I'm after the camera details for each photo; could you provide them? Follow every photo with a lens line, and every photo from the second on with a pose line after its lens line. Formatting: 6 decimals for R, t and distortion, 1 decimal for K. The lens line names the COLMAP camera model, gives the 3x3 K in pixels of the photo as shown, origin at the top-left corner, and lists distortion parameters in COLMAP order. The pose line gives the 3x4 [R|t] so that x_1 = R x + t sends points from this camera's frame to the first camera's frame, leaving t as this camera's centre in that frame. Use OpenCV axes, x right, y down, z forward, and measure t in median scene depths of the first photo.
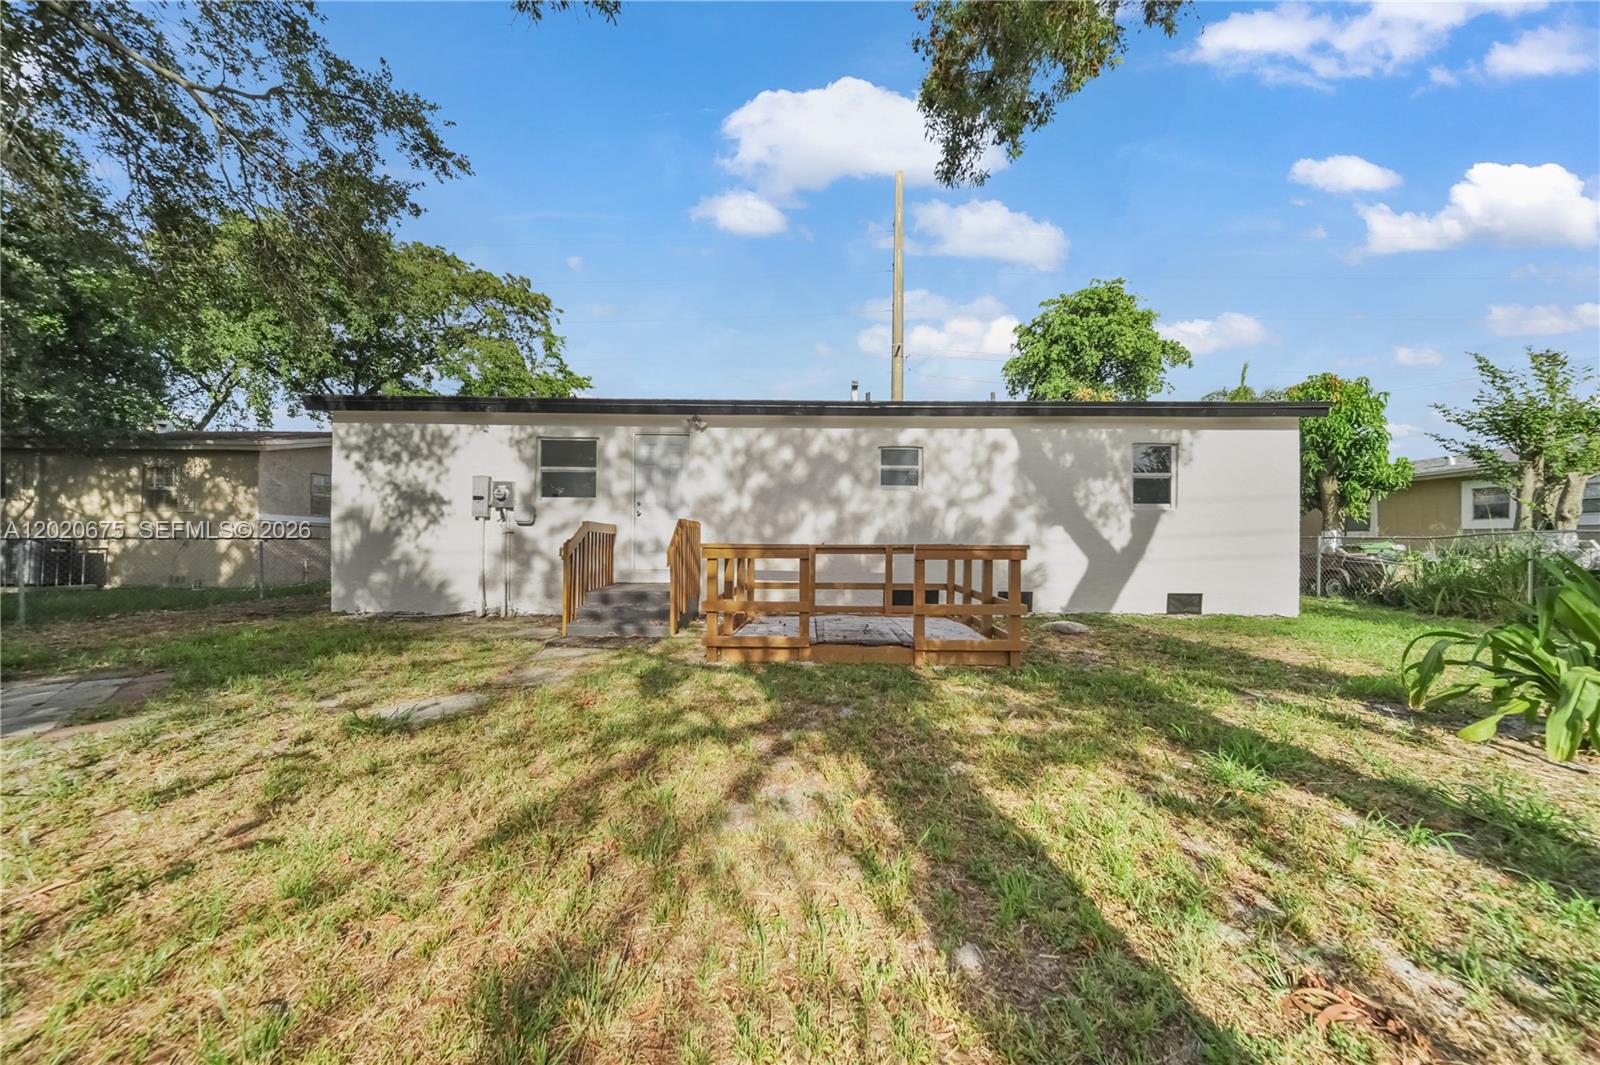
lens RADIAL K [[562.4, 0, 808.2], [0, 562.4, 535.1], [0, 0, 1]] dist [0.001251, -0.000125]
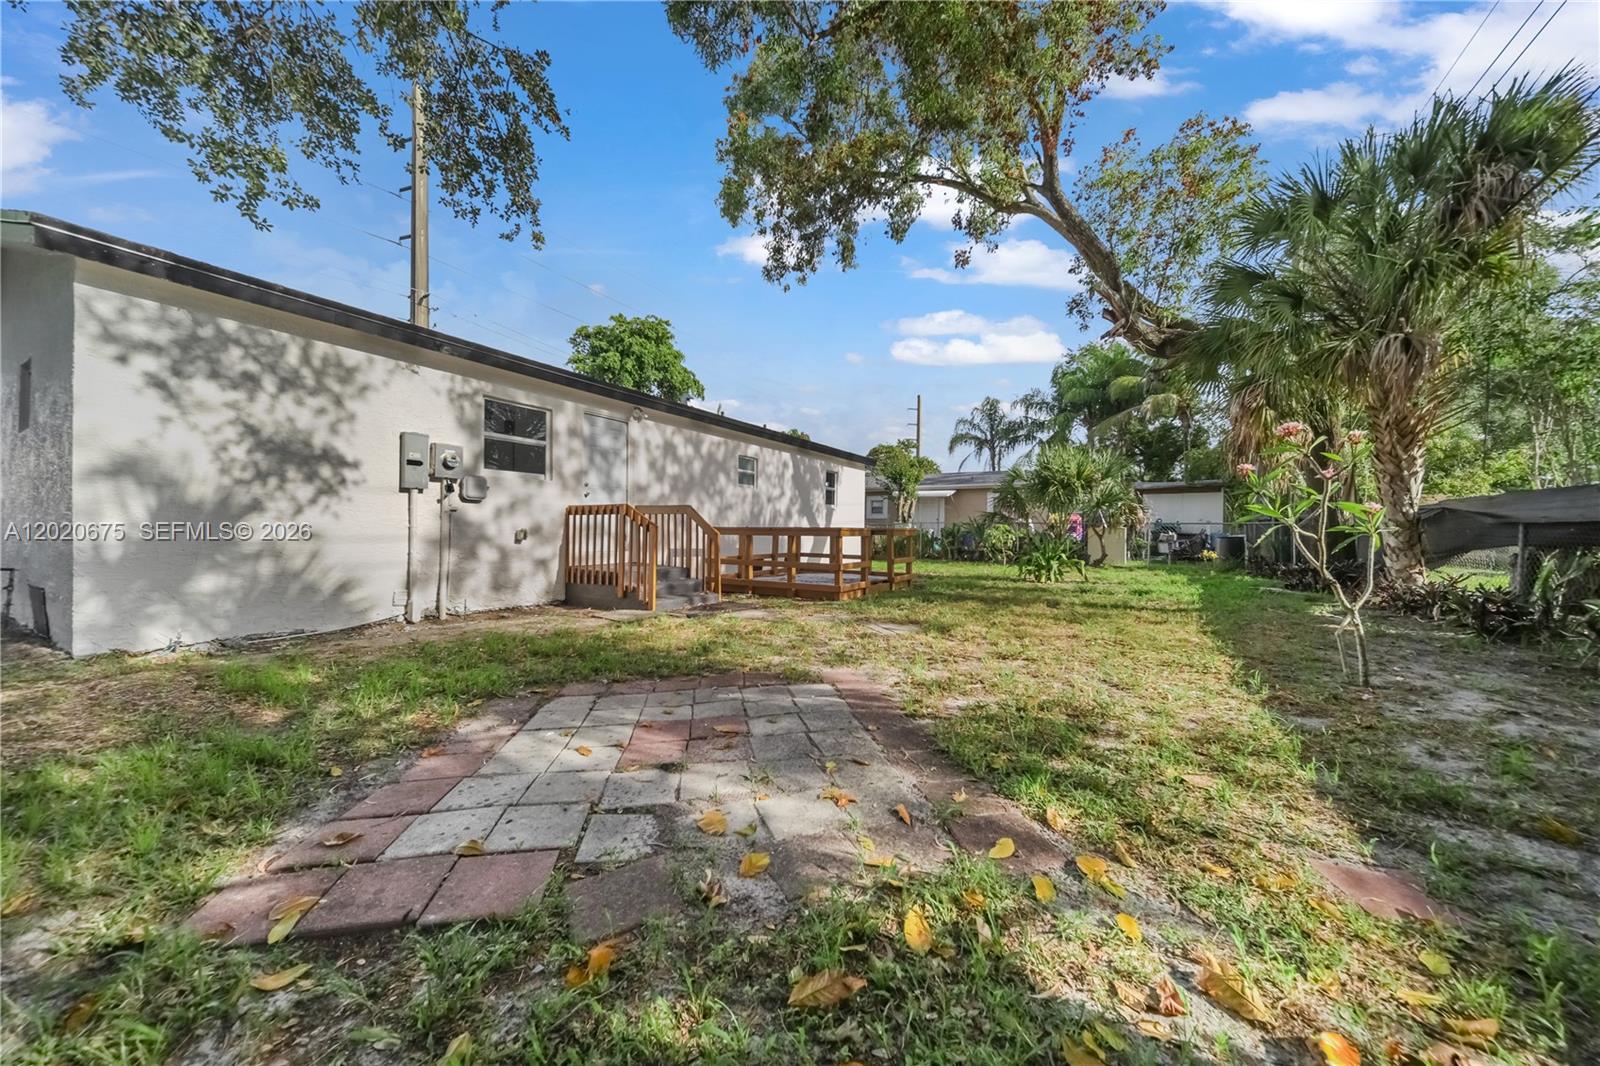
lens RADIAL K [[562.4, 0, 808.2], [0, 562.4, 535.6], [0, 0, 1]] dist [0.001251, -0.000125]
pose [[0.531453, -0.006315, 0.847064, -0.925491], [-0.006550, 0.999912, 0.011564, 0.016394], [-0.847062, -0.011694, 0.531365, 0.169323]]
